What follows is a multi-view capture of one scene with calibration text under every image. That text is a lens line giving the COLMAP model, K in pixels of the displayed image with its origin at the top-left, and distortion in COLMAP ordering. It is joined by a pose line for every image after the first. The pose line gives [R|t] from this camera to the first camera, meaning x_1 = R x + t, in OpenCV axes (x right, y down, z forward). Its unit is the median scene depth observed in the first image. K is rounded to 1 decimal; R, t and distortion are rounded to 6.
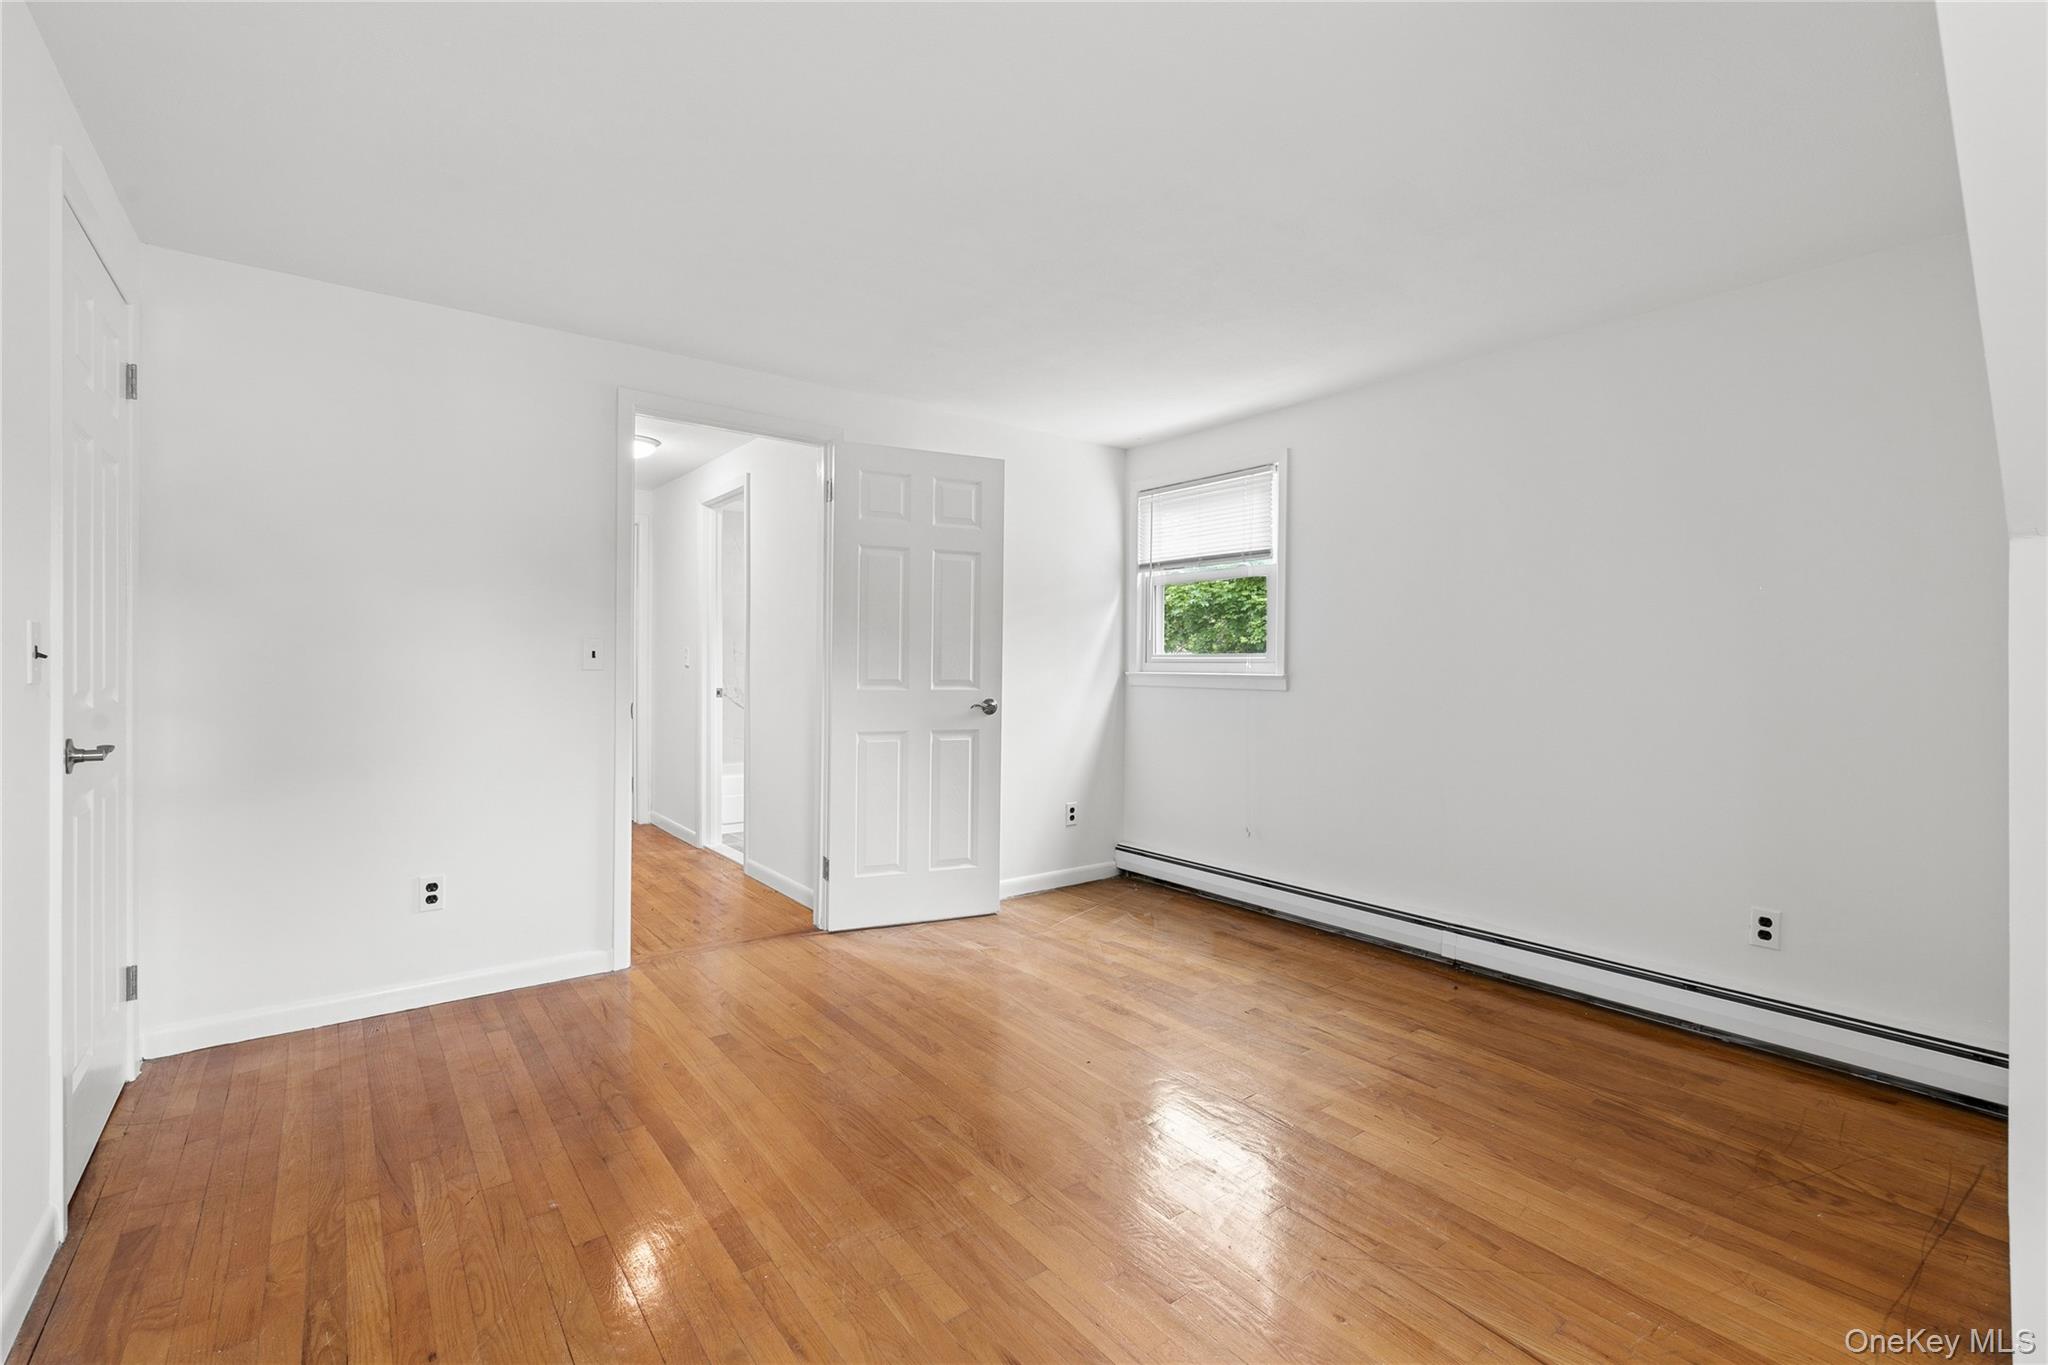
lens RADIAL K [[897.5, 0, 1031.6], [0, 897.5, 666.4], [0, 0, 1]] dist [0.004031, 0.000615]
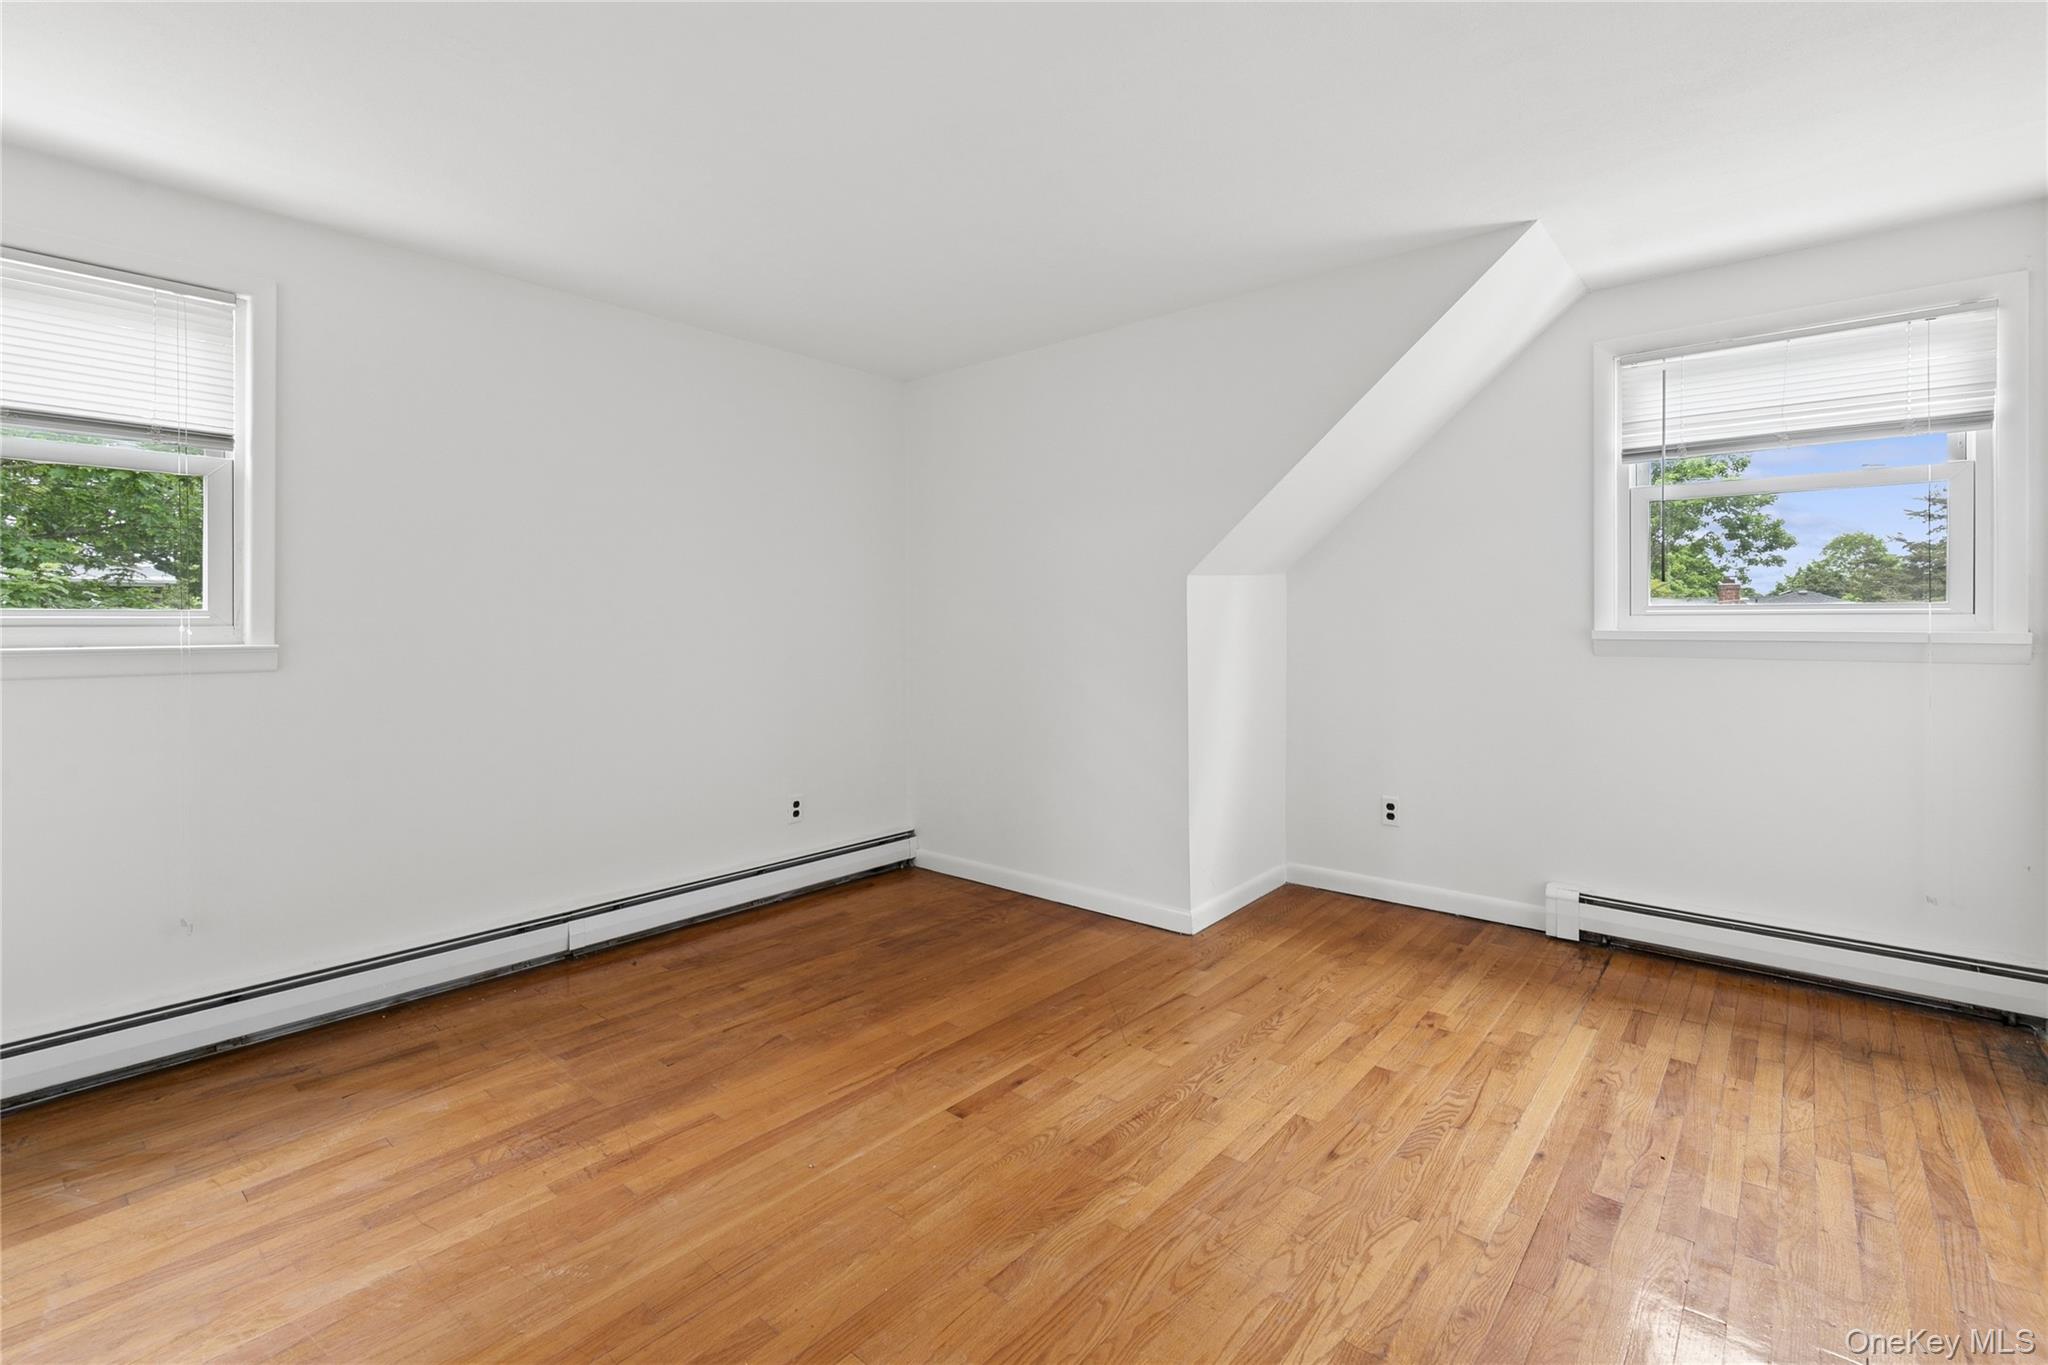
lens RADIAL K [[897.5, 0, 1055.9], [0, 897.5, 613.8], [0, 0, 1]] dist [0.004031, 0.000615]
pose [[-0.209782, 0.004354, 0.977739, -0.551601], [0.005525, 0.999979, -0.003268, -0.008714], [-0.977733, 0.004717, -0.209802, 0.748261]]
